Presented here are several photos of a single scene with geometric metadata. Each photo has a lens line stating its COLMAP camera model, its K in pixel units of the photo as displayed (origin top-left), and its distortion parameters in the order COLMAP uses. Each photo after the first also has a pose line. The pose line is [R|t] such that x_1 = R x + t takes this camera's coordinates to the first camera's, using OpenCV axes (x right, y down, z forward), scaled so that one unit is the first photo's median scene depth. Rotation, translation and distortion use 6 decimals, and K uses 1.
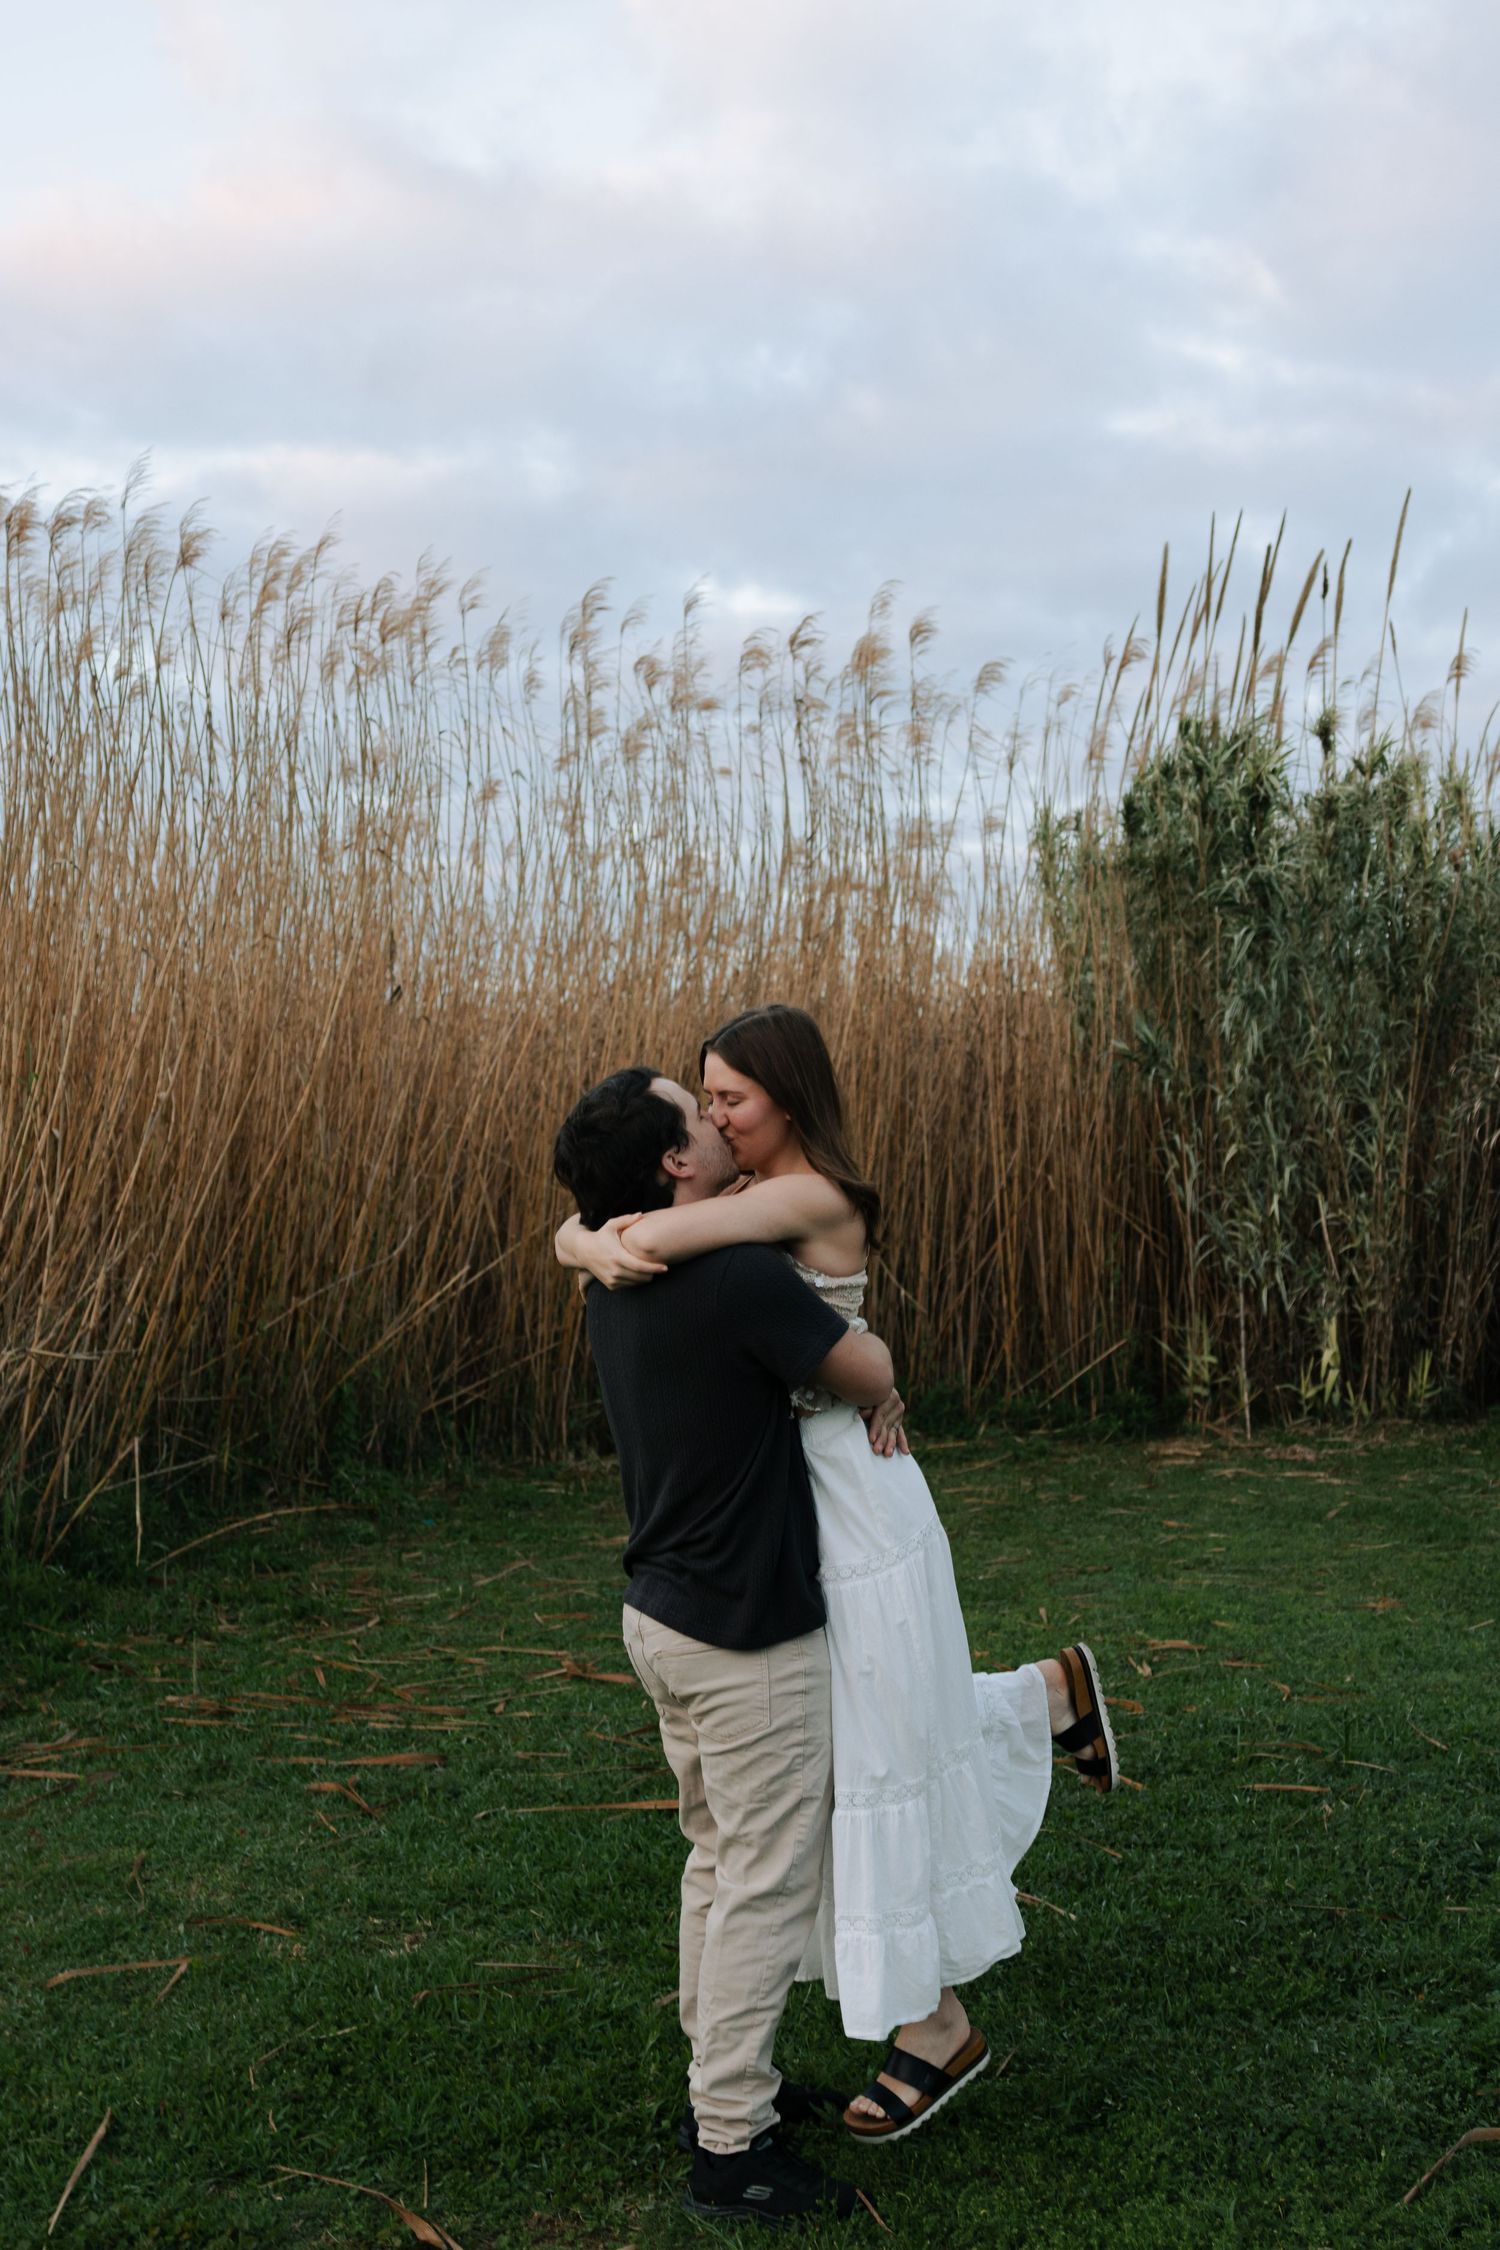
lens RADIAL K [[2458.4, 0, 750.0], [0, 2458.4, 1125.0], [0, 0, 1]] dist [0.005781, -0.035405]
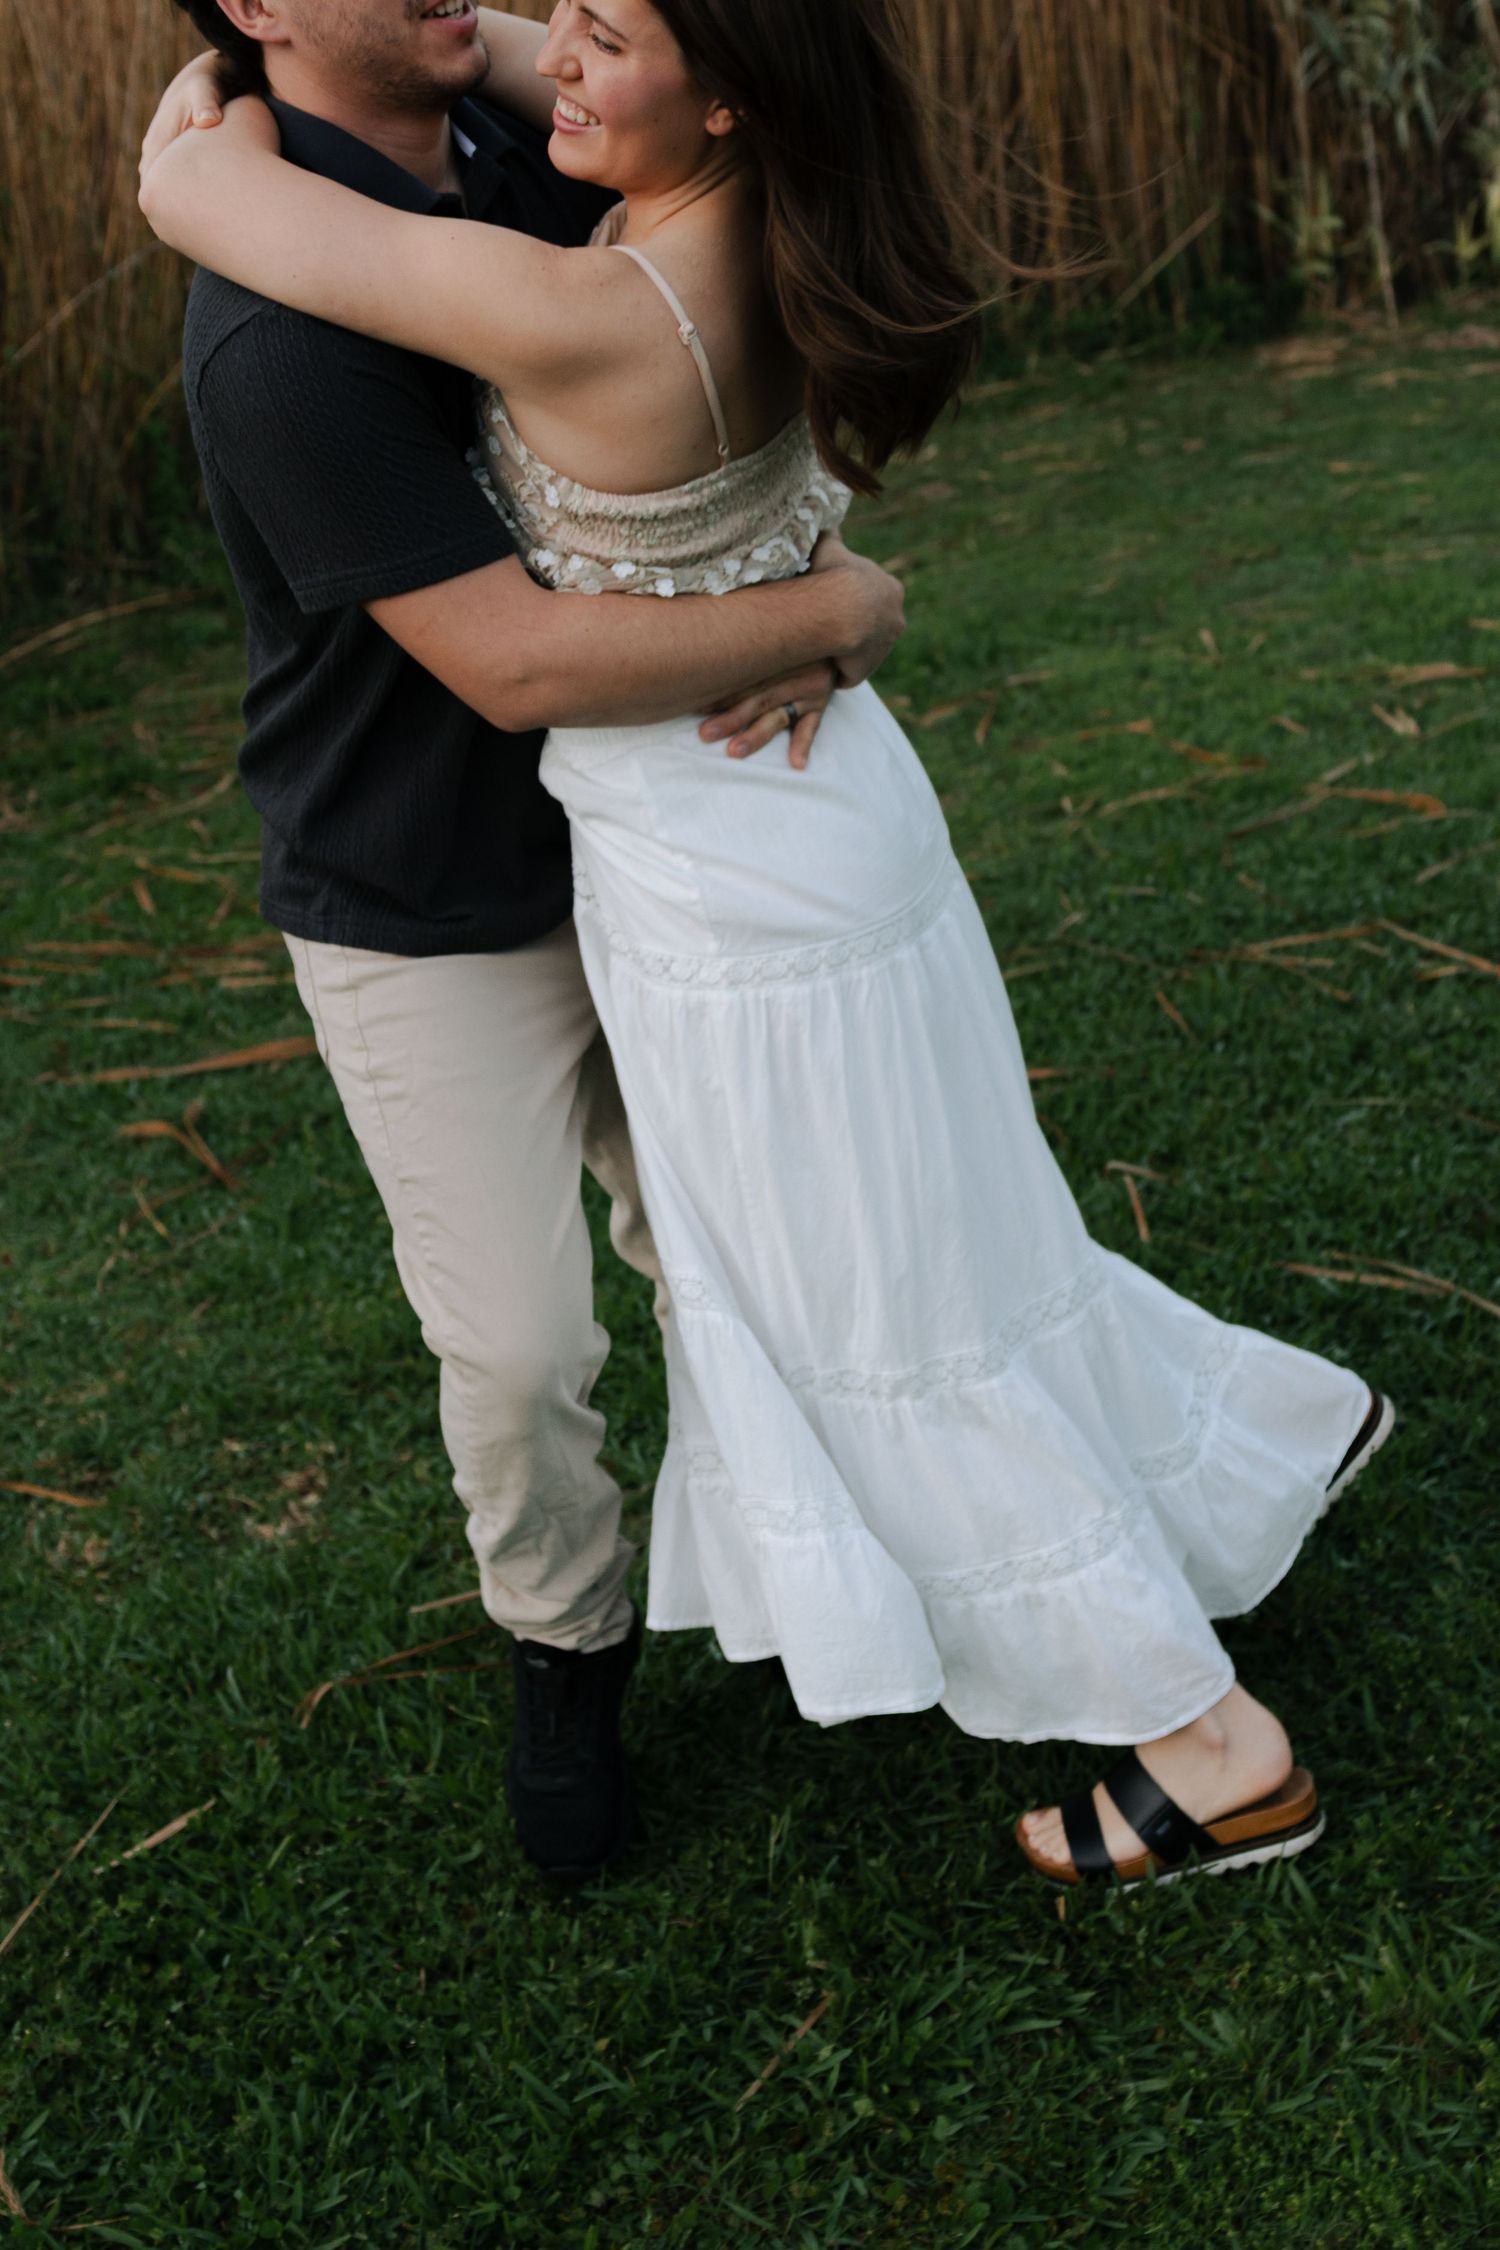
lens RADIAL K [[2679.9, 0, 747.1], [0, 2679.9, 969.0], [0, 0, 1]] dist [-0.001081, -0.021793]
pose [[0.991277, -0.131501, -0.008777, -0.010940], [0.126808, 0.933509, 0.335381, 0.020729], [-0.035909, -0.333568, 0.942042, 0.281150]]
